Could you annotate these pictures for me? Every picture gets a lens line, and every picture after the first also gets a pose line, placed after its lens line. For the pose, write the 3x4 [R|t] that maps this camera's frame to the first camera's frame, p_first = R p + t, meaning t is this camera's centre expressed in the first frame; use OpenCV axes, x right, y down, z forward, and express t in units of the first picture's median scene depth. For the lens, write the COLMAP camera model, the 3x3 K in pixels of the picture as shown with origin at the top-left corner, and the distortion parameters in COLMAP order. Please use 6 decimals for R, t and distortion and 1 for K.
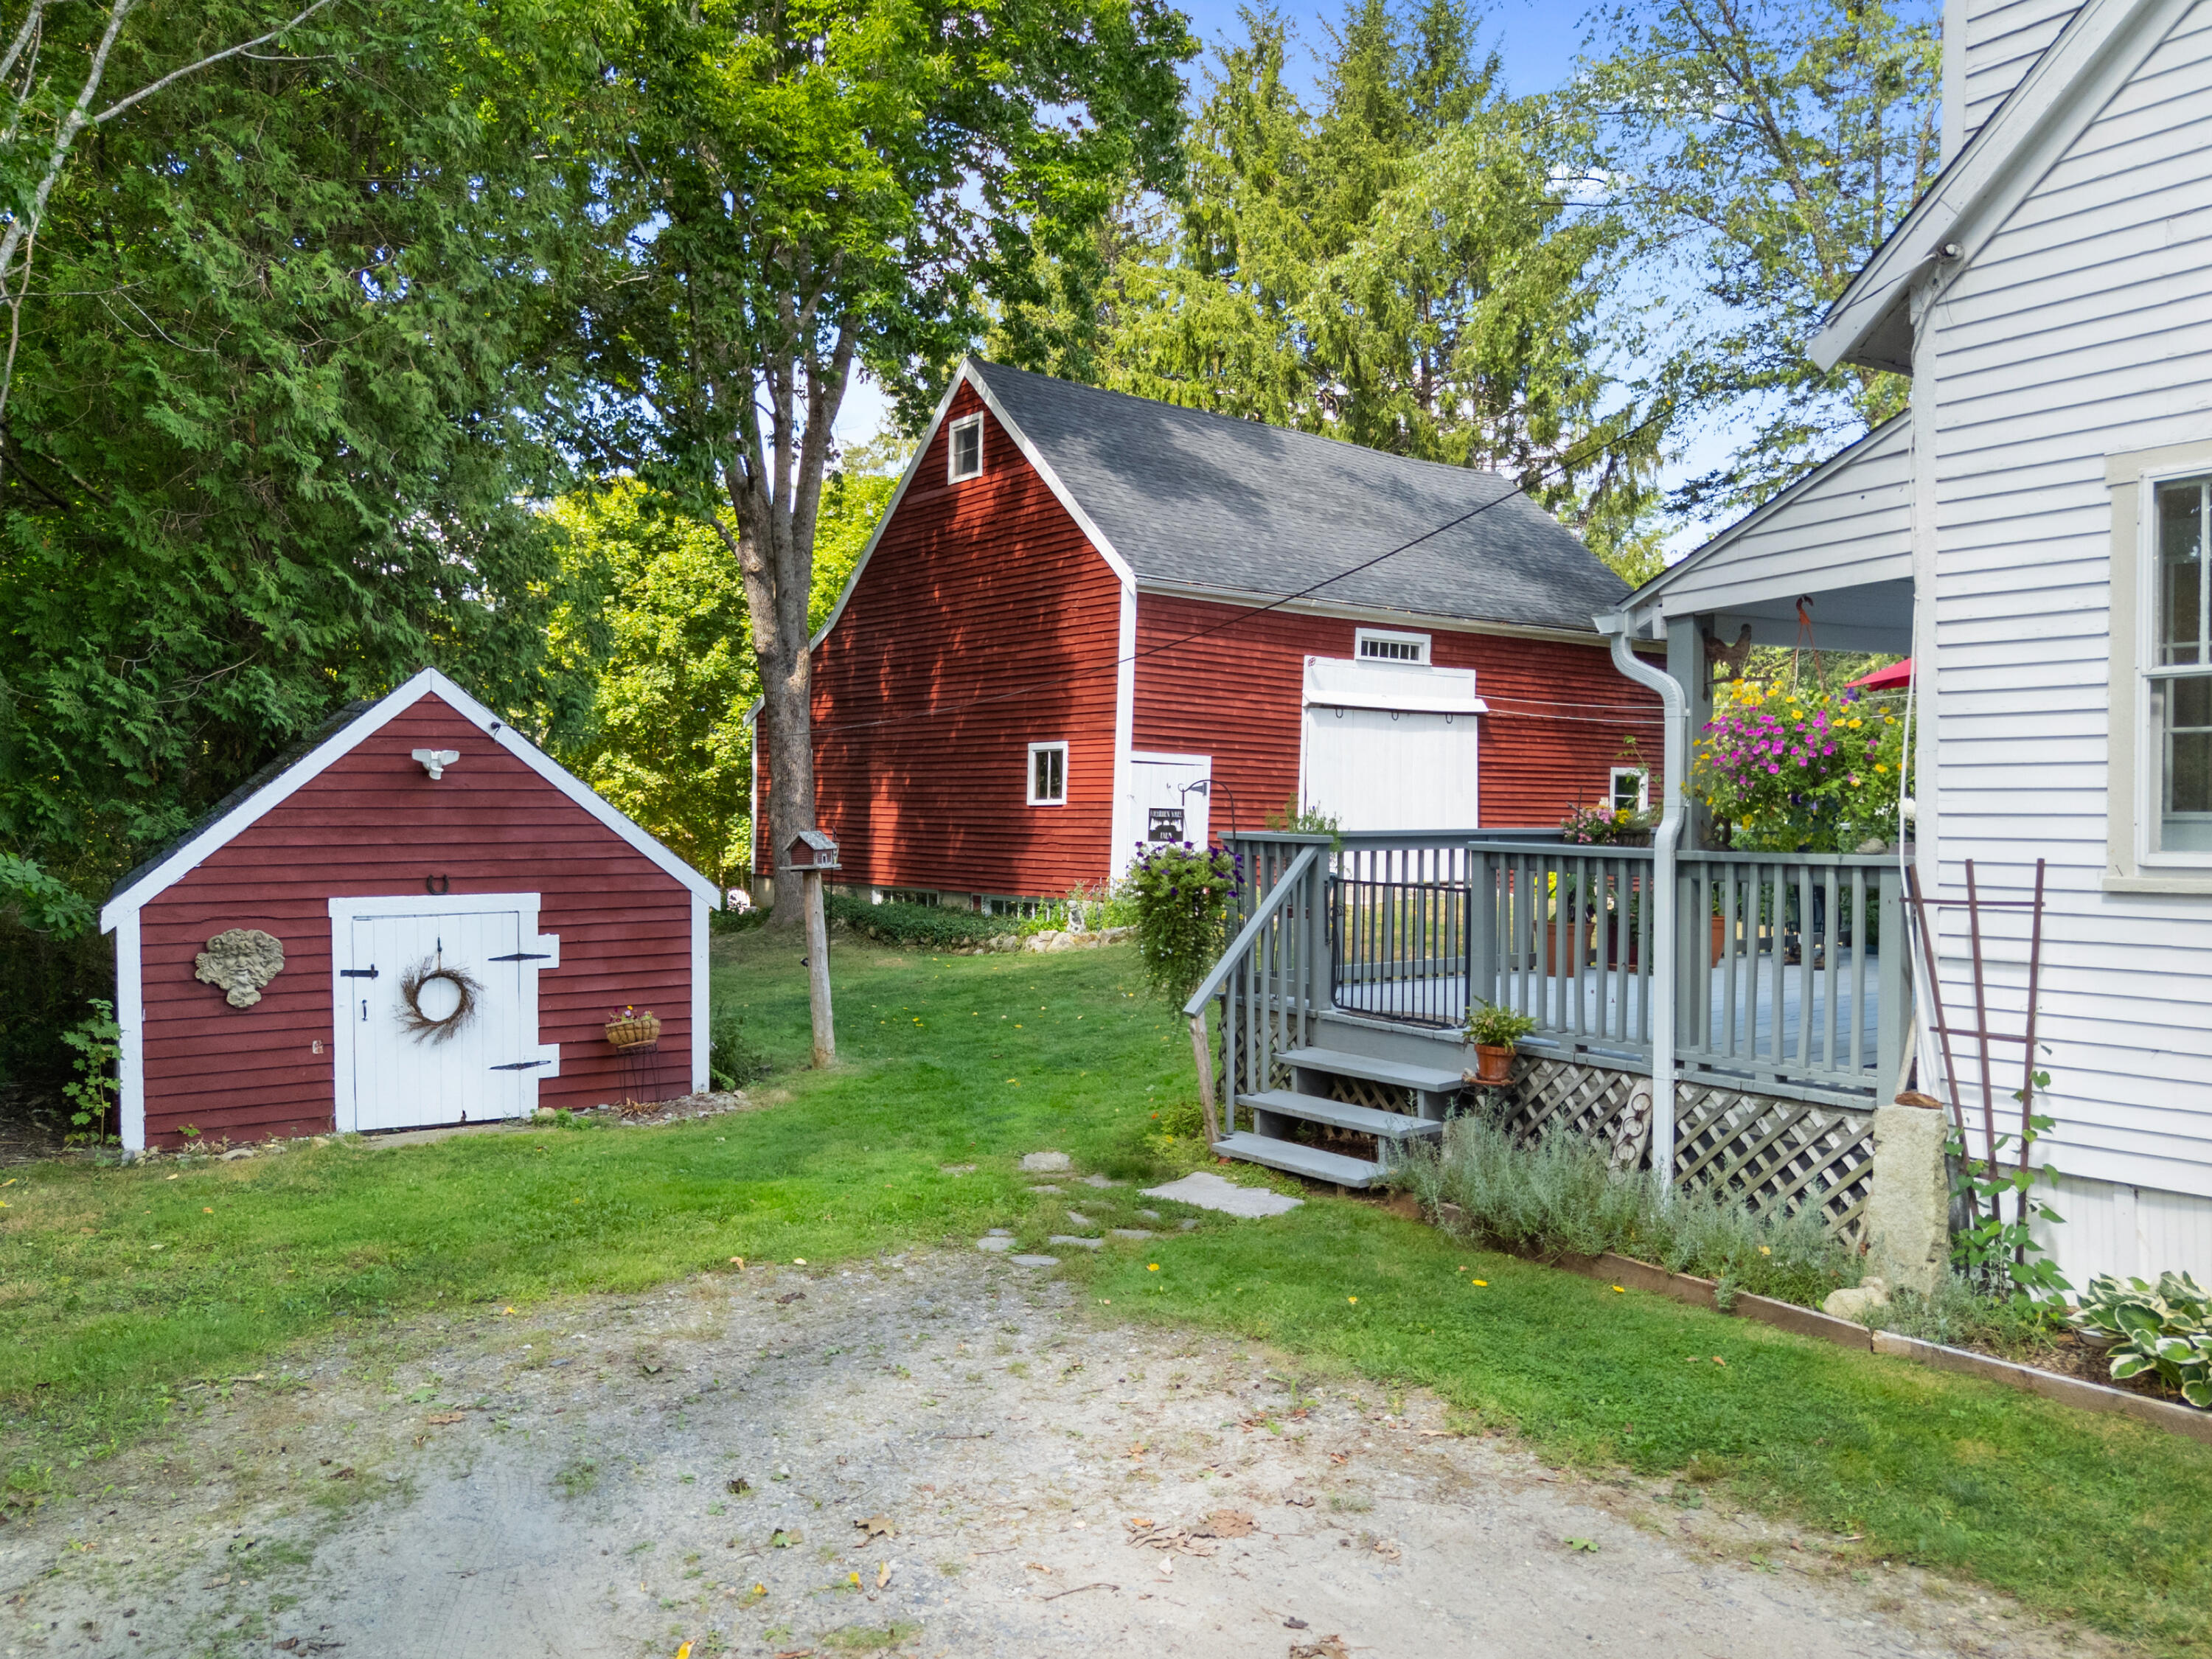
lens RADIAL K [[1760.0, 0, 1123.5], [0, 1760.0, 843.0], [0, 0, 1]] dist [0.055671, -0.041677]
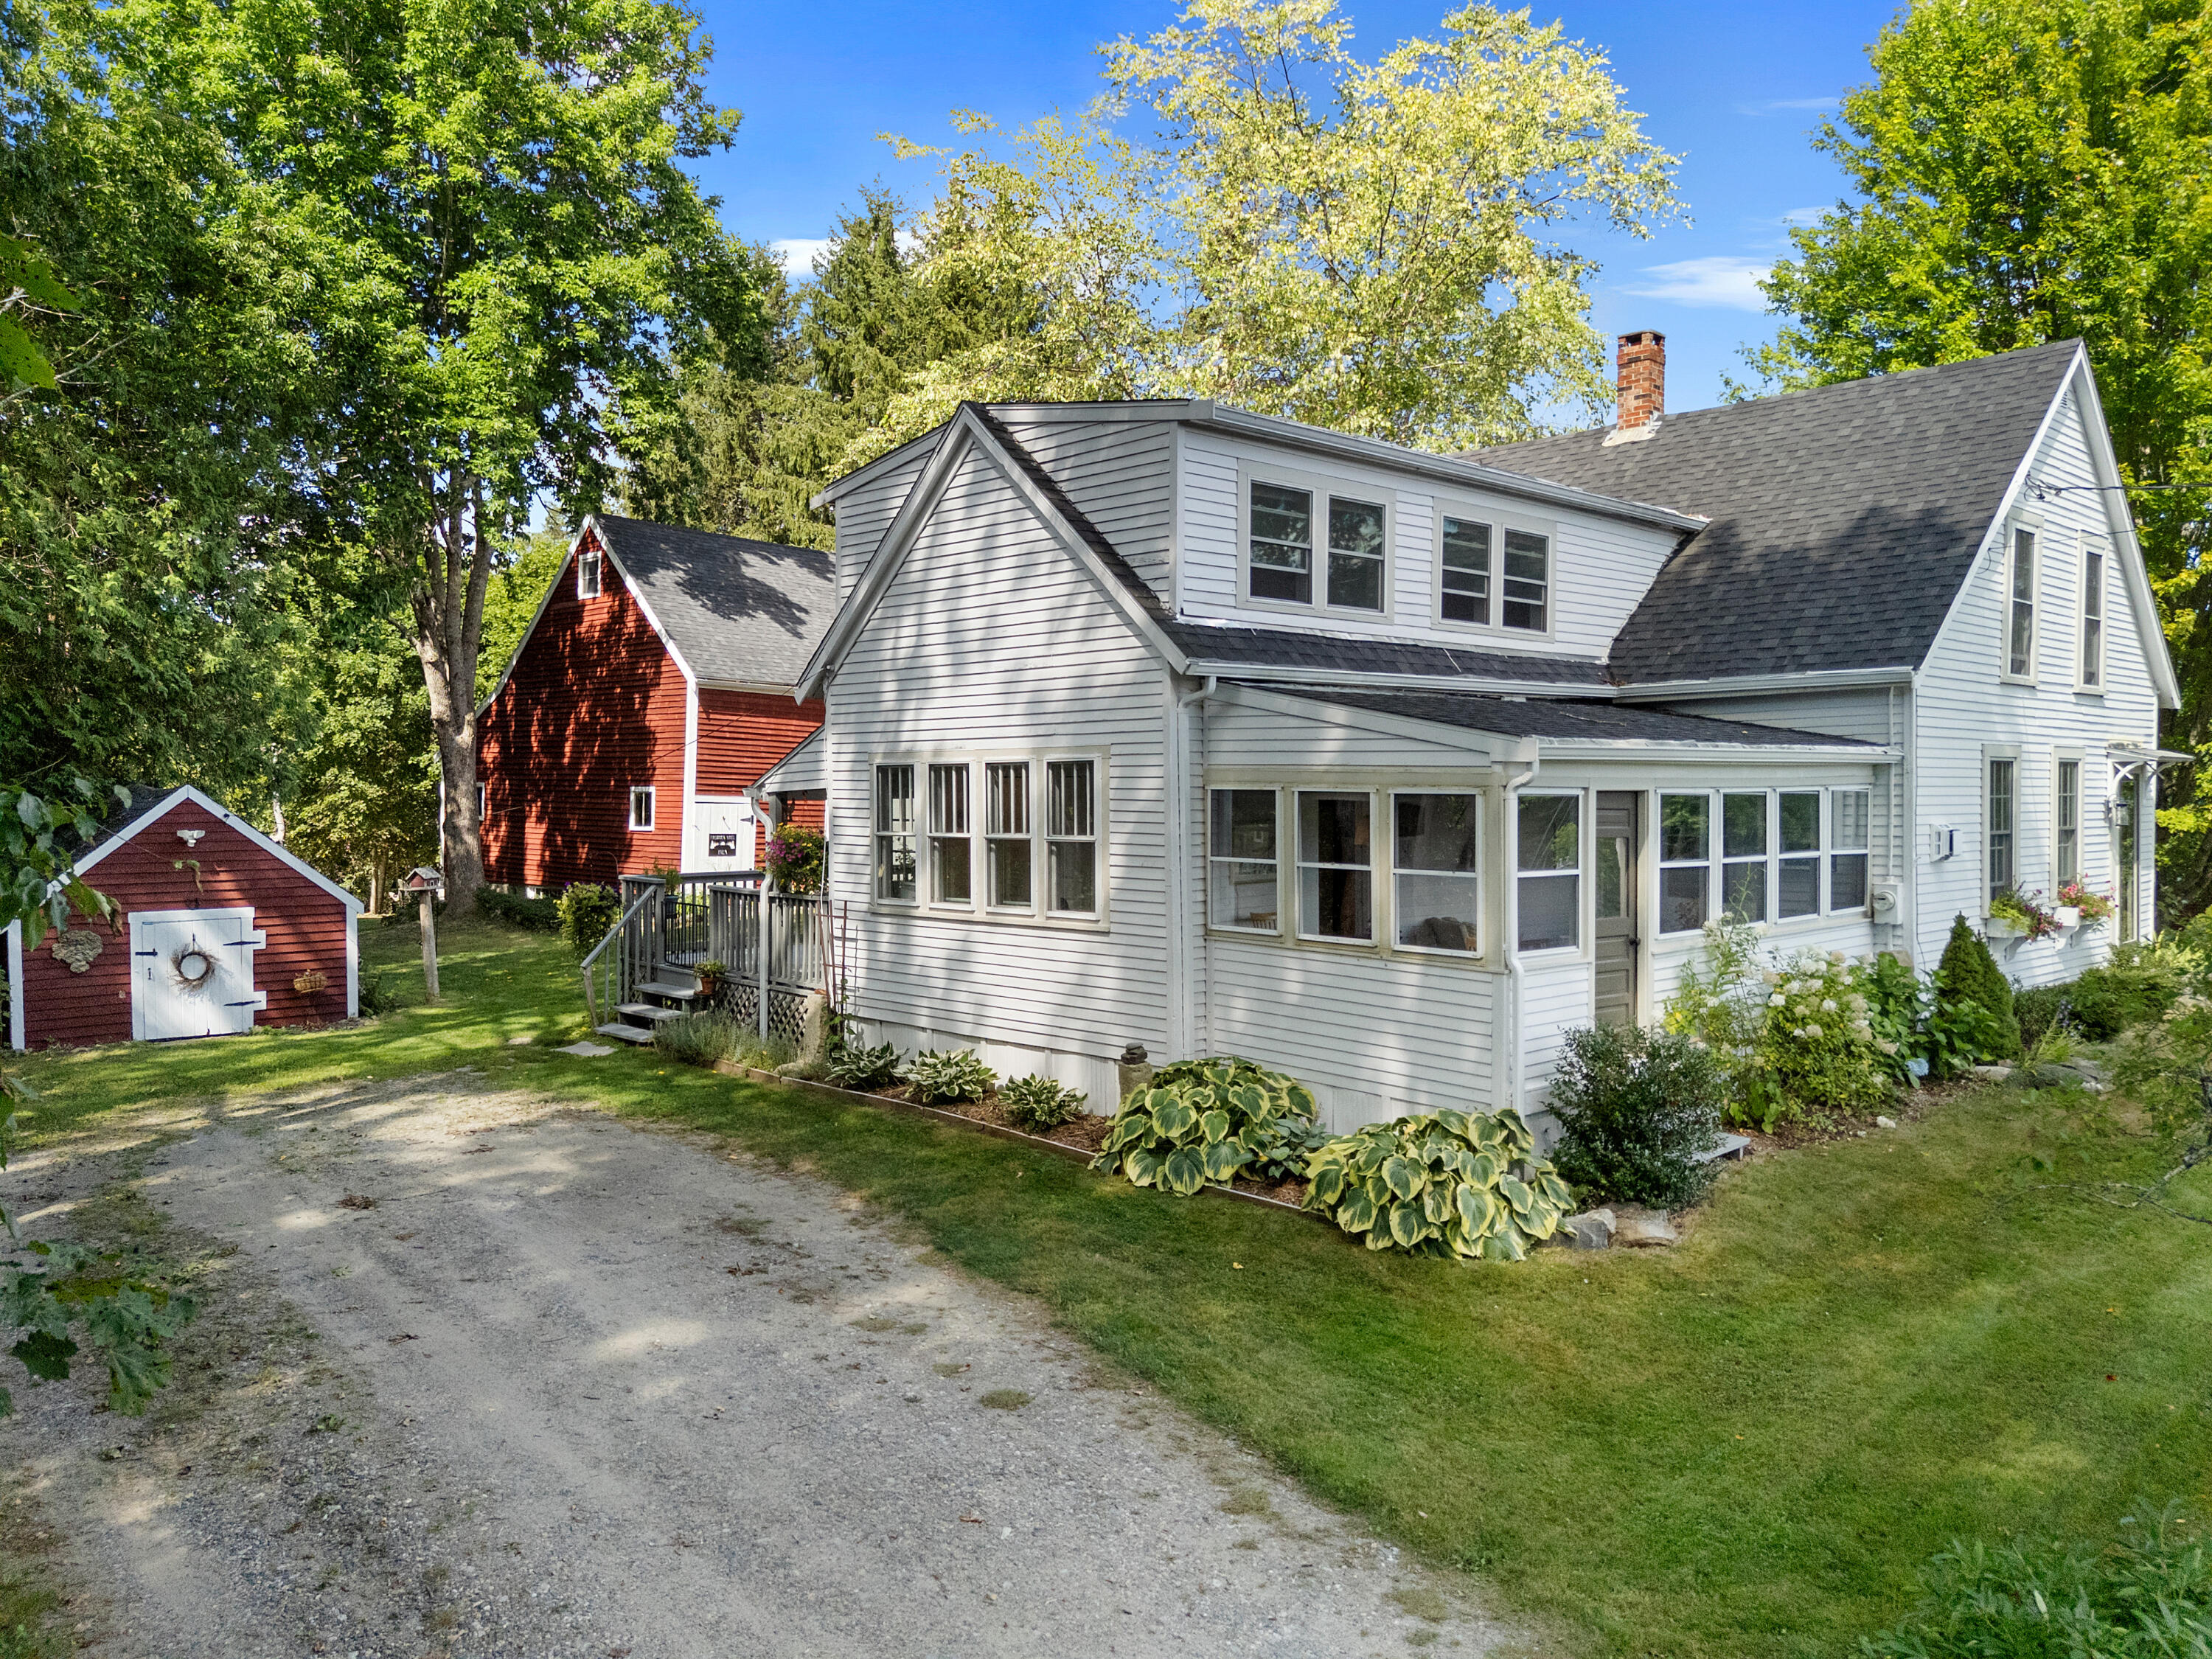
lens RADIAL K [[1661.8, 0, 1148.7], [0, 1661.8, 835.2], [0, 0, 1]] dist [0.038771, -0.030365]
pose [[0.987972, -0.004271, 0.154574, 0.150008], [0.002647, 0.999939, 0.010712, -0.029925], [-0.154611, -0.010174, 0.987923, -0.403100]]
